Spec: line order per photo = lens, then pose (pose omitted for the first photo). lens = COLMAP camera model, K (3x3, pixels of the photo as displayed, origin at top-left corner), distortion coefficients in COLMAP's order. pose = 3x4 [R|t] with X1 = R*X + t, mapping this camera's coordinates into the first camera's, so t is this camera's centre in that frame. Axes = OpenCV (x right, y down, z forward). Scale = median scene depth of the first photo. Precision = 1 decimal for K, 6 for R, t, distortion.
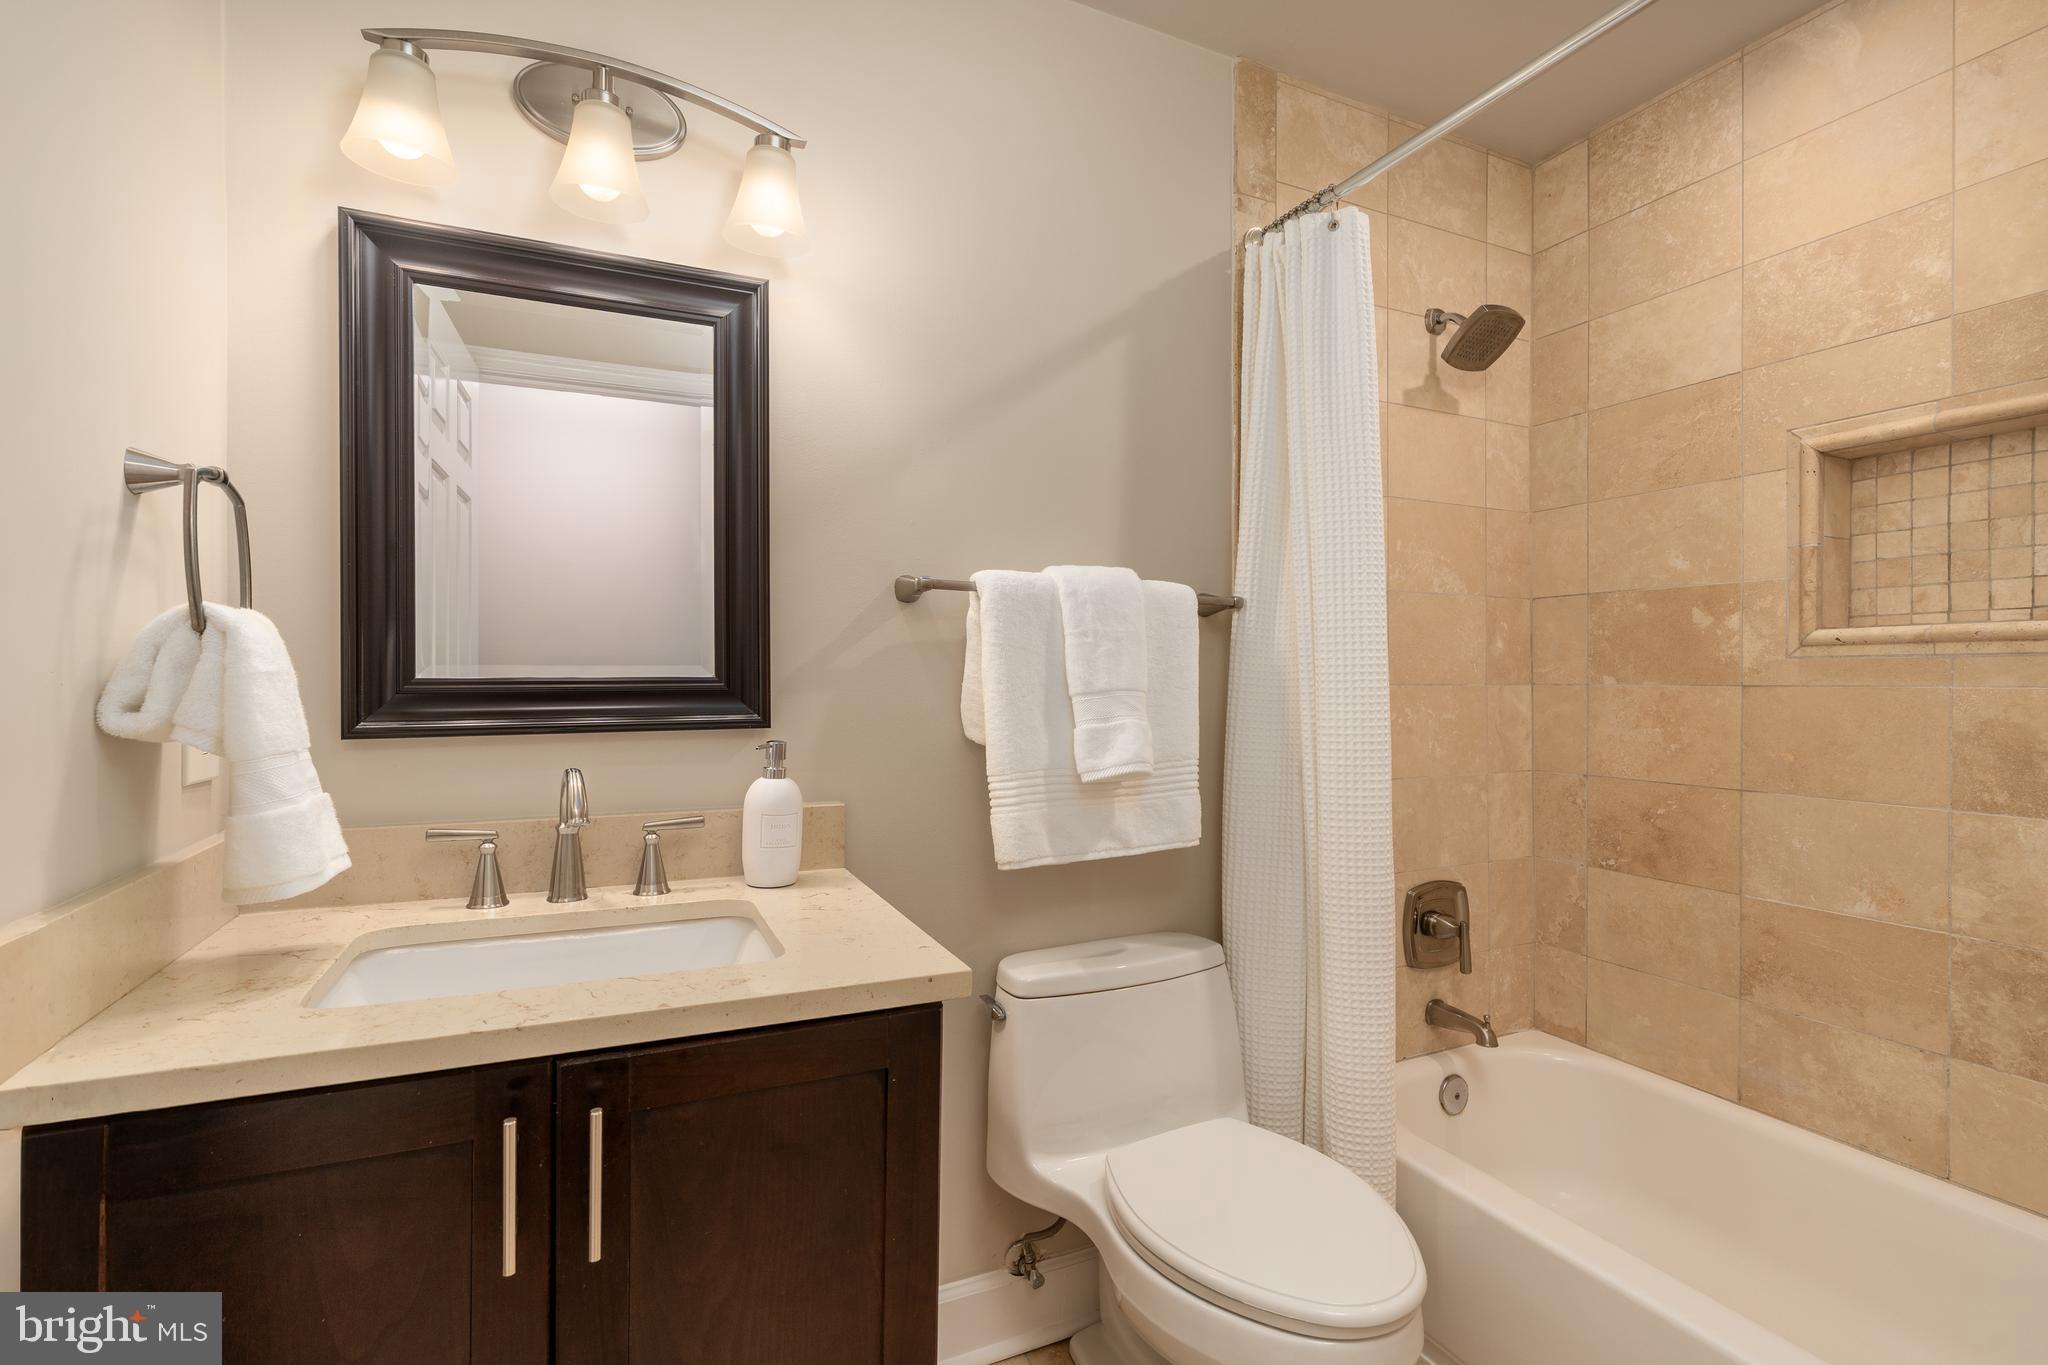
lens RADIAL K [[932.6, 0, 1030.6], [0, 932.6, 677.1], [0, 0, 1]] dist [-0.009733, 0.002520]
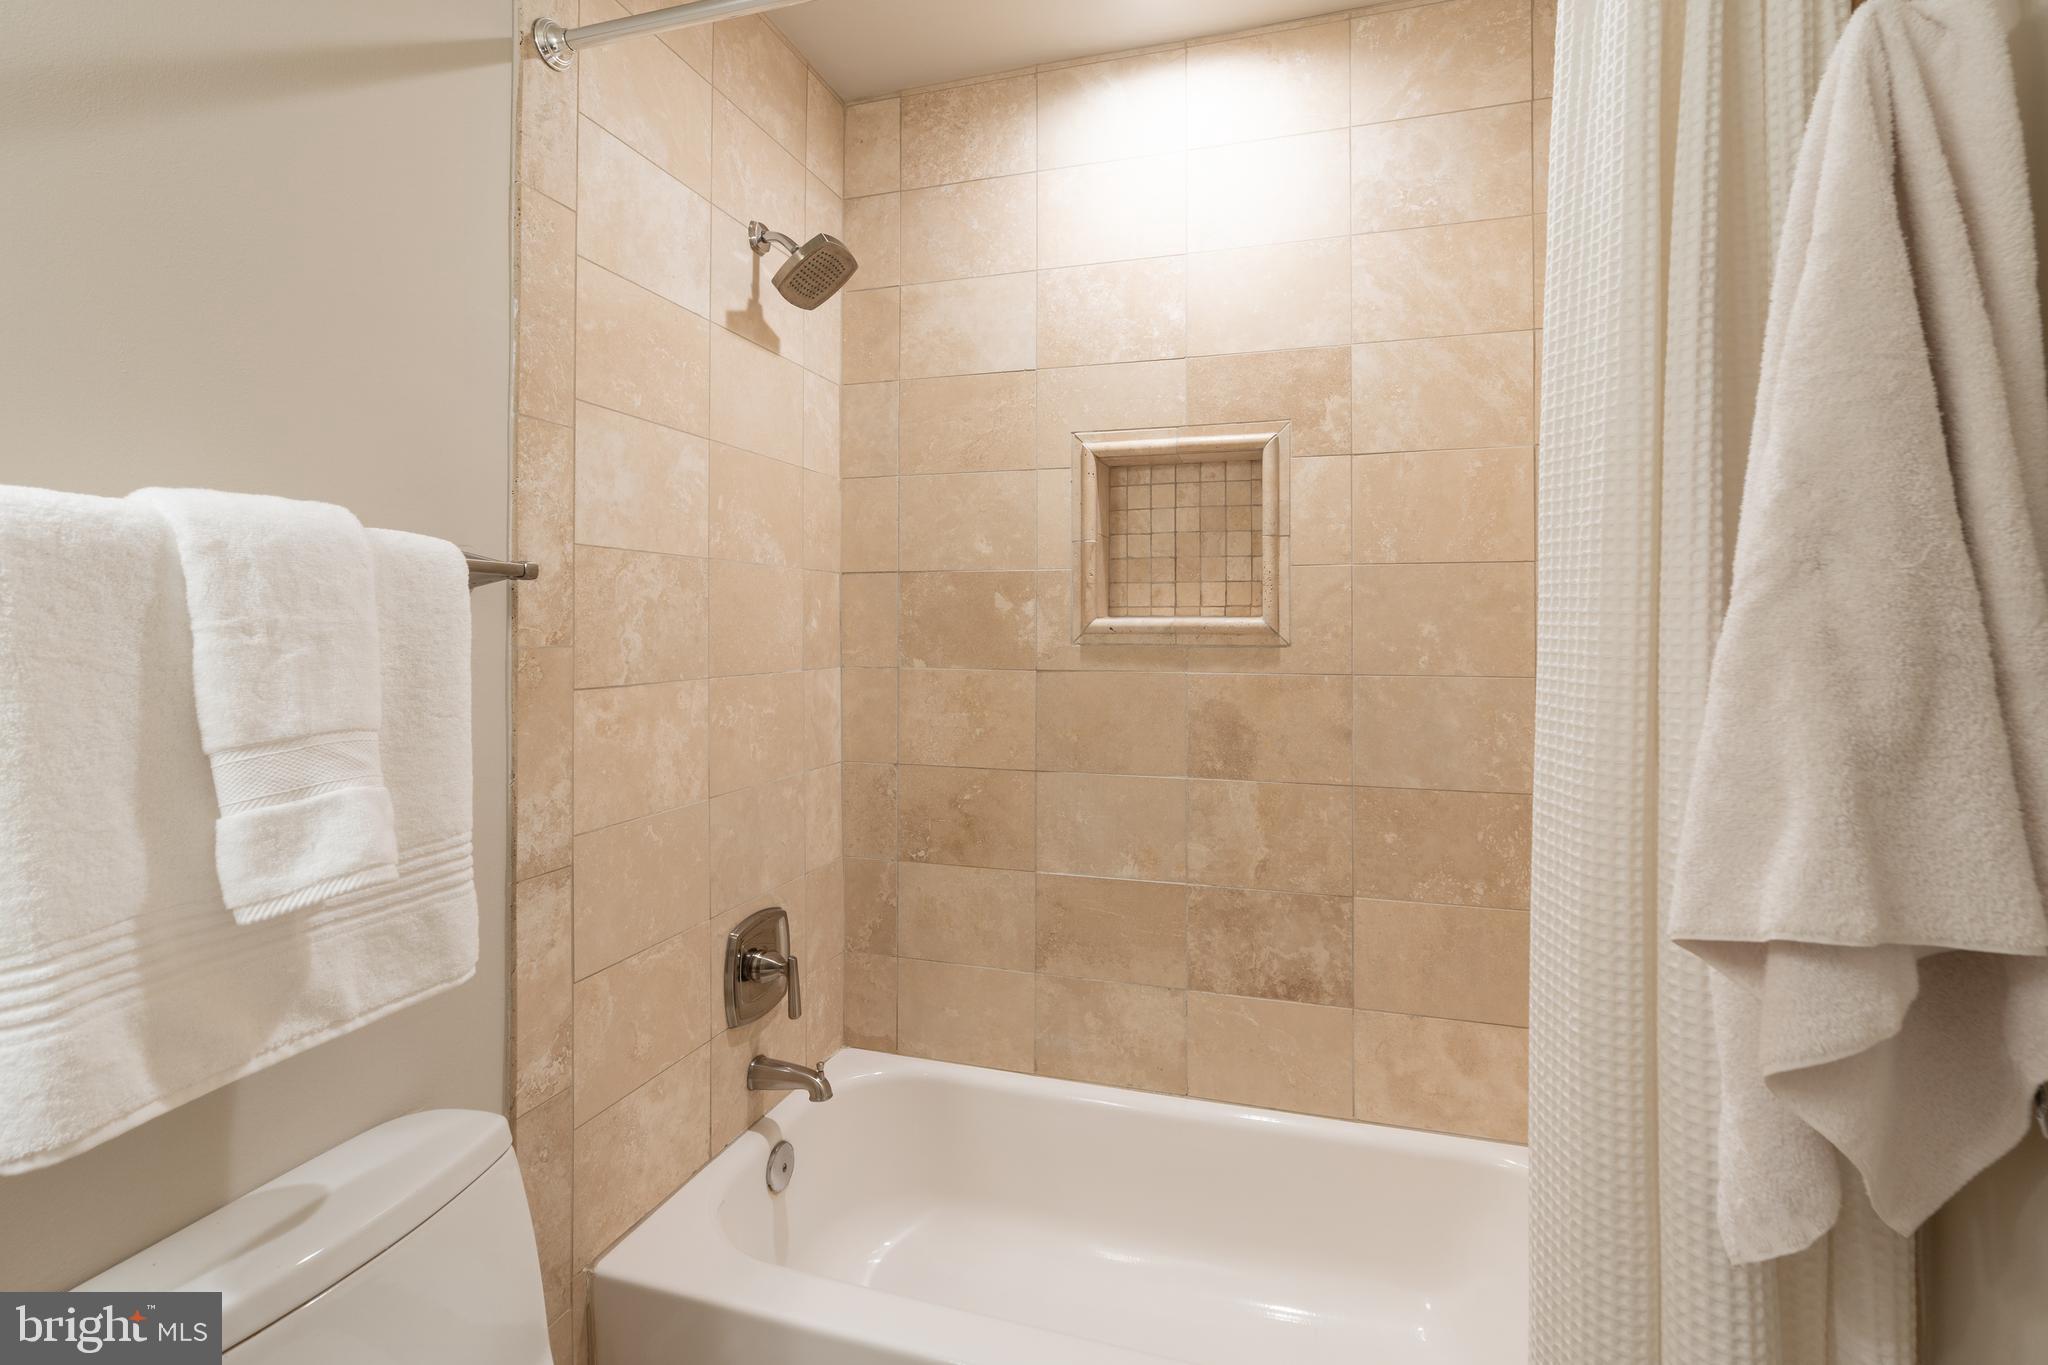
lens RADIAL K [[932.6, 0, 1000.3], [0, 932.6, 607.3], [0, 0, 1]] dist [-0.009733, 0.002520]
pose [[0.682058, 0.012249, 0.731196, -0.028677], [-0.005506, 0.999917, -0.011615, -0.049627], [-0.731277, 0.003896, 0.682069, 0.318958]]
